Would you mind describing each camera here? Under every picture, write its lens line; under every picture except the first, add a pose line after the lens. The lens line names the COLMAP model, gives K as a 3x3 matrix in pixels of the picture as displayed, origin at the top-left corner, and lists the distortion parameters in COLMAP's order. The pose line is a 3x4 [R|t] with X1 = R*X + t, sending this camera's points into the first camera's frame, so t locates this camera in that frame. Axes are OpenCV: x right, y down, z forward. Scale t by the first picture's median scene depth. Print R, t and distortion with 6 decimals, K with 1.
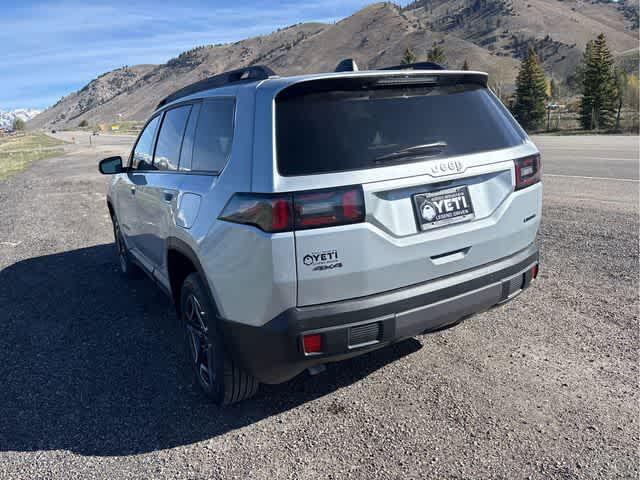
lens RADIAL K [[482.6, 0, 317.1], [0, 482.6, 241.6], [0, 0, 1]] dist [0.047121, -0.048547]
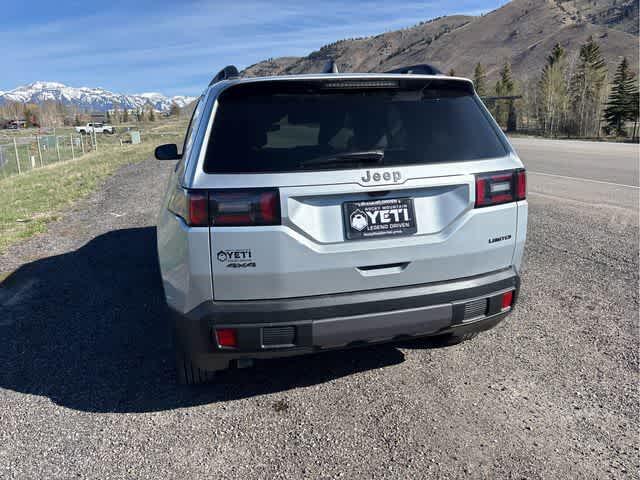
lens RADIAL K [[483.6, 0, 316.2], [0, 483.6, 236.0], [0, 0, 1]] dist [0.050461, -0.054353]
pose [[0.964656, 0.103634, -0.242279, 0.373039], [-0.103559, 0.994537, 0.013079, -0.034903], [0.242311, 0.012474, 0.970118, 0.034308]]
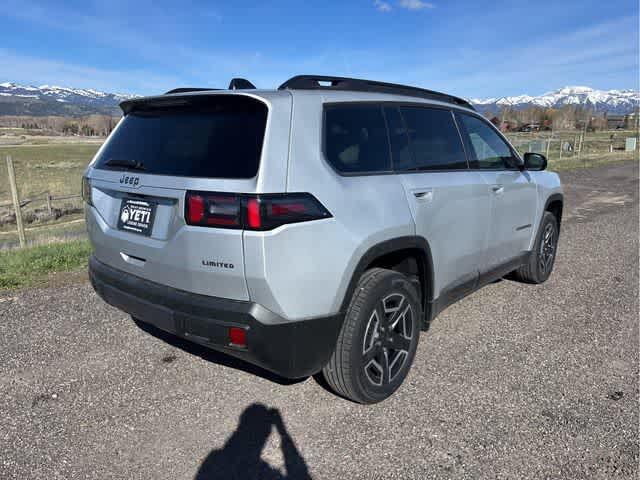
lens RADIAL K [[482.6, 0, 317.1], [0, 482.6, 241.6], [0, 0, 1]] dist [0.047121, -0.048547]
pose [[0.343054, 0.276183, -0.897796, 1.429399], [-0.251947, 0.947829, 0.195304, -0.339381], [0.904896, 0.159197, 0.394740, 0.934722]]
